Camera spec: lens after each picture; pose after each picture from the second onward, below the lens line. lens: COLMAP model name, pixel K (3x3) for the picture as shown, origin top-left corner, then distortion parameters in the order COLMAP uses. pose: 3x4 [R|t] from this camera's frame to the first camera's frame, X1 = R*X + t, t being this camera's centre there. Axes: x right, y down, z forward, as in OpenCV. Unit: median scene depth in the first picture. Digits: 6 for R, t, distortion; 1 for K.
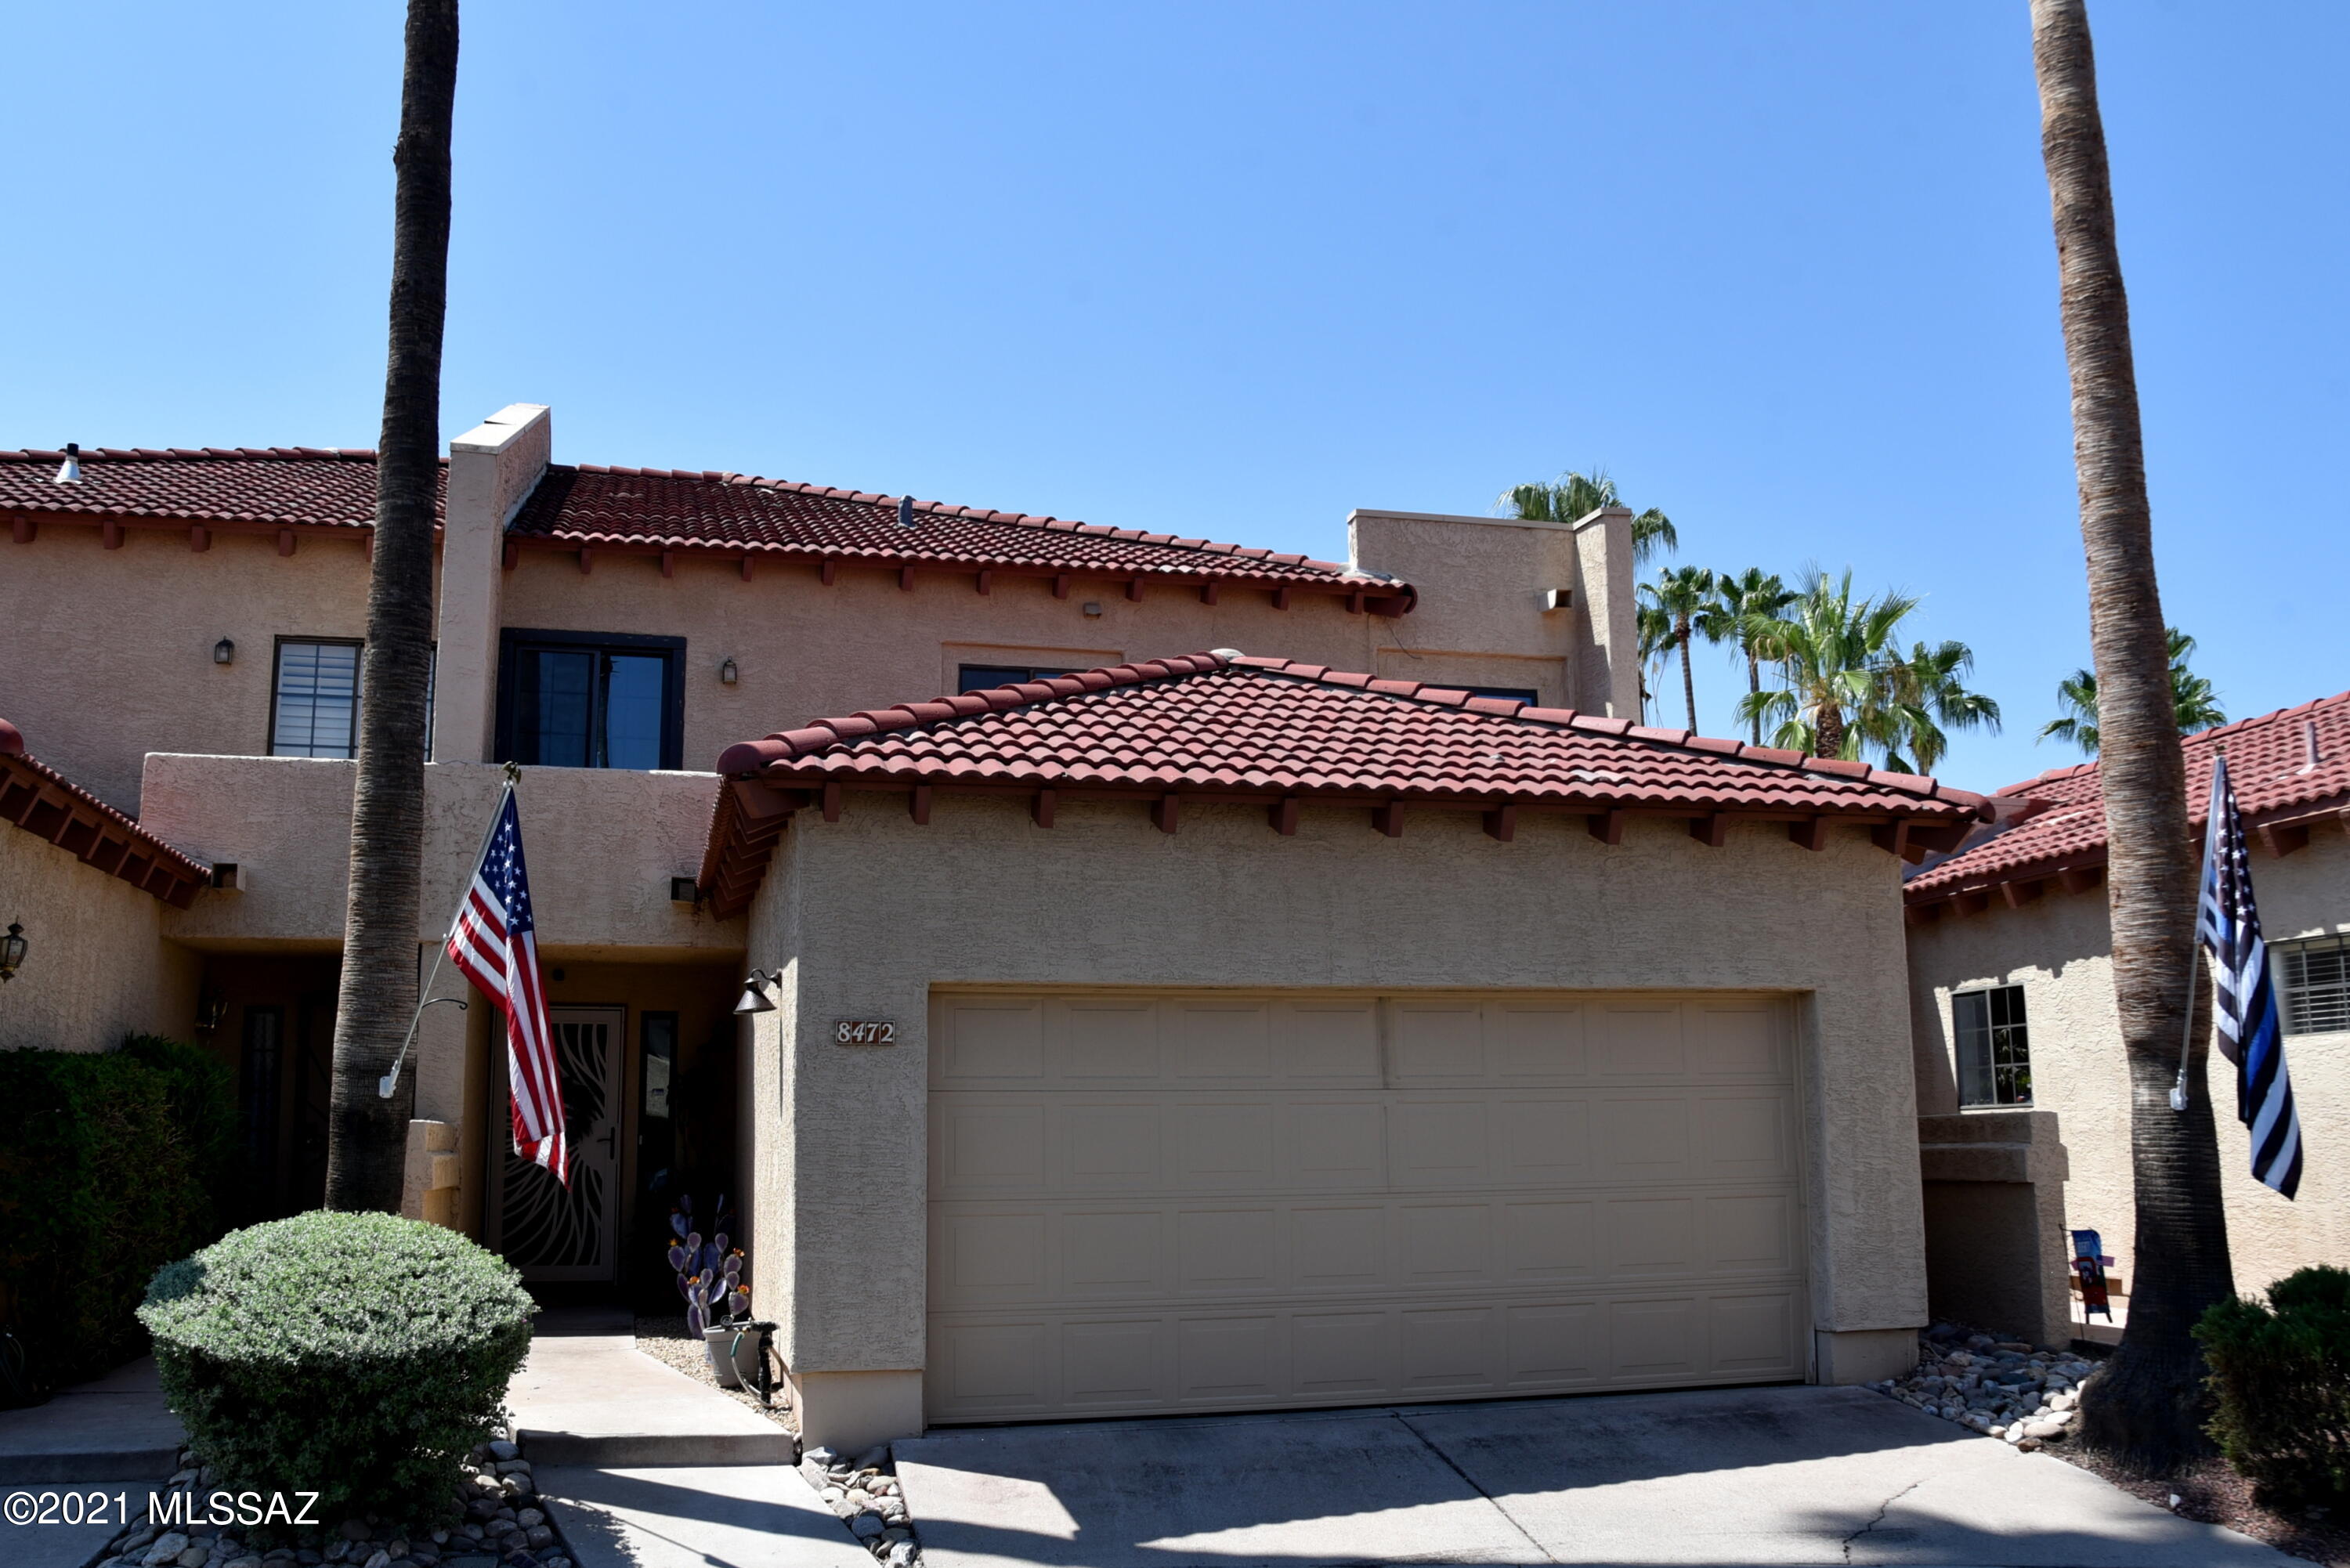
lens RADIAL K [[1966.9, 0, 1168.0], [0, 1966.9, 794.2], [0, 0, 1]] dist [-0.116354, 0.072645]
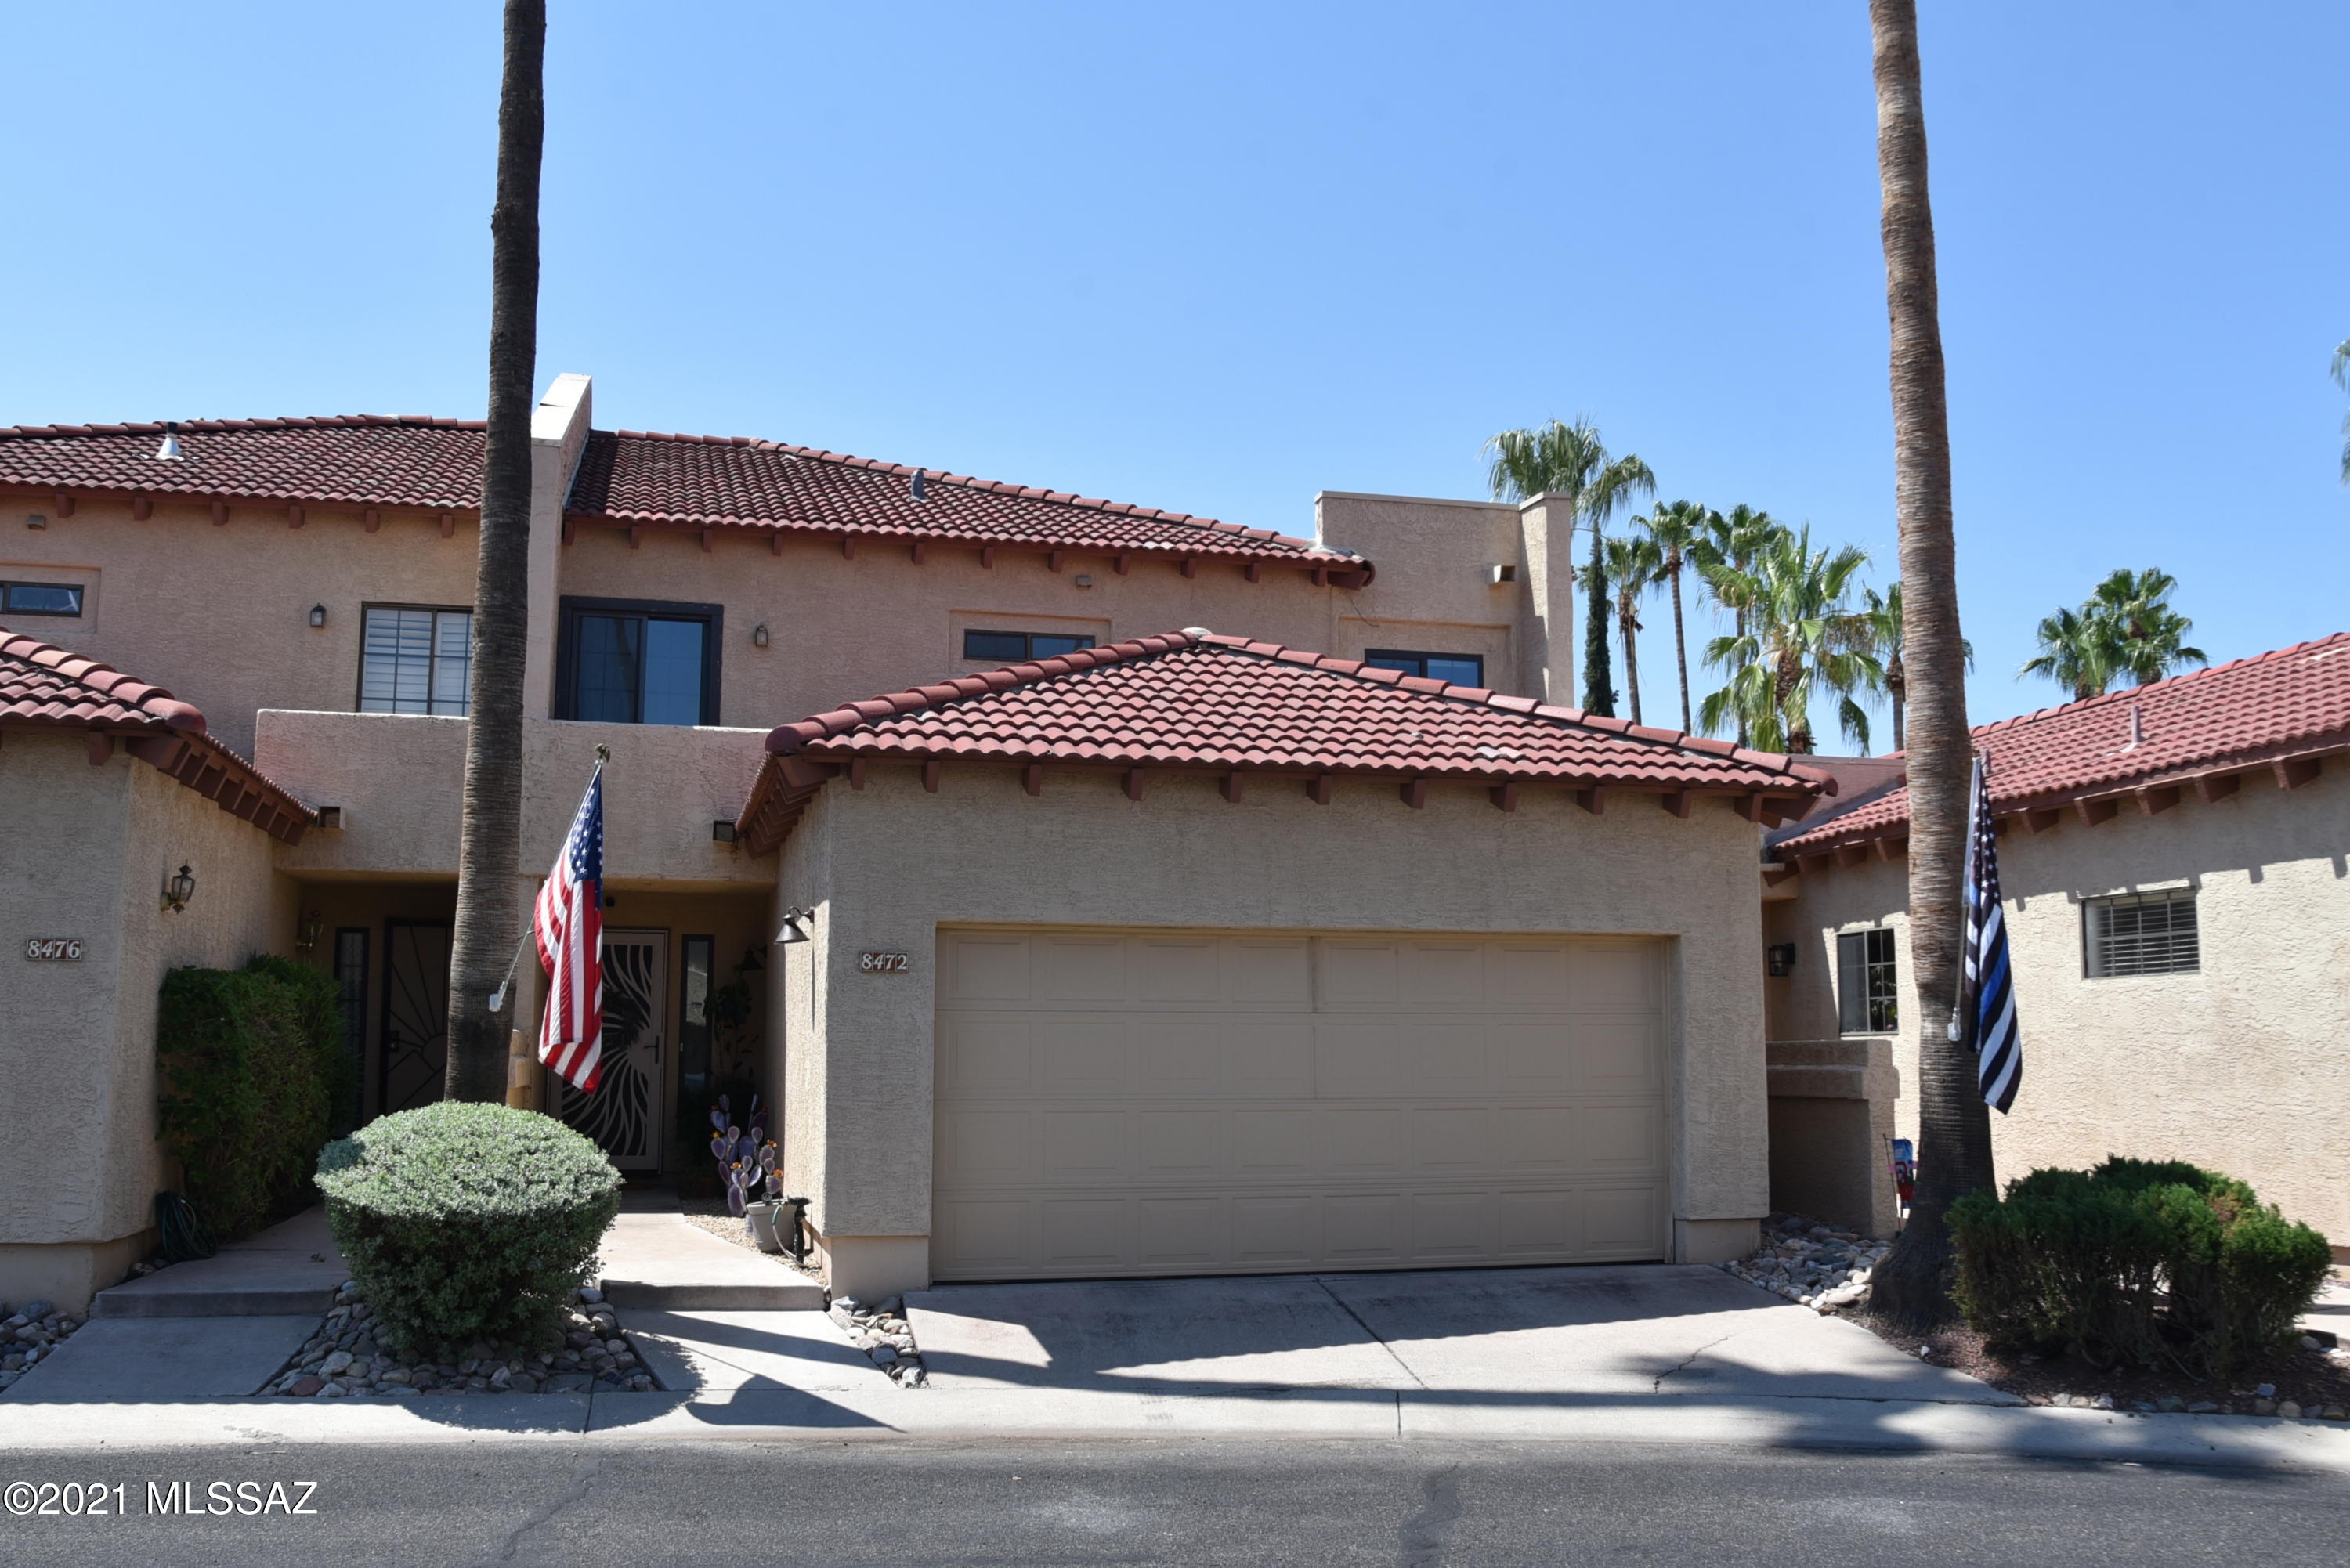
lens RADIAL K [[1966.9, 0, 1168.0], [0, 1966.9, 794.2], [0, 0, 1]] dist [-0.116354, 0.072645]
pose [[0.999922, 0.012029, -0.003357, 0.023204], [-0.011868, 0.998948, 0.044301, -0.035586], [0.003887, -0.044258, 0.999013, -0.198000]]
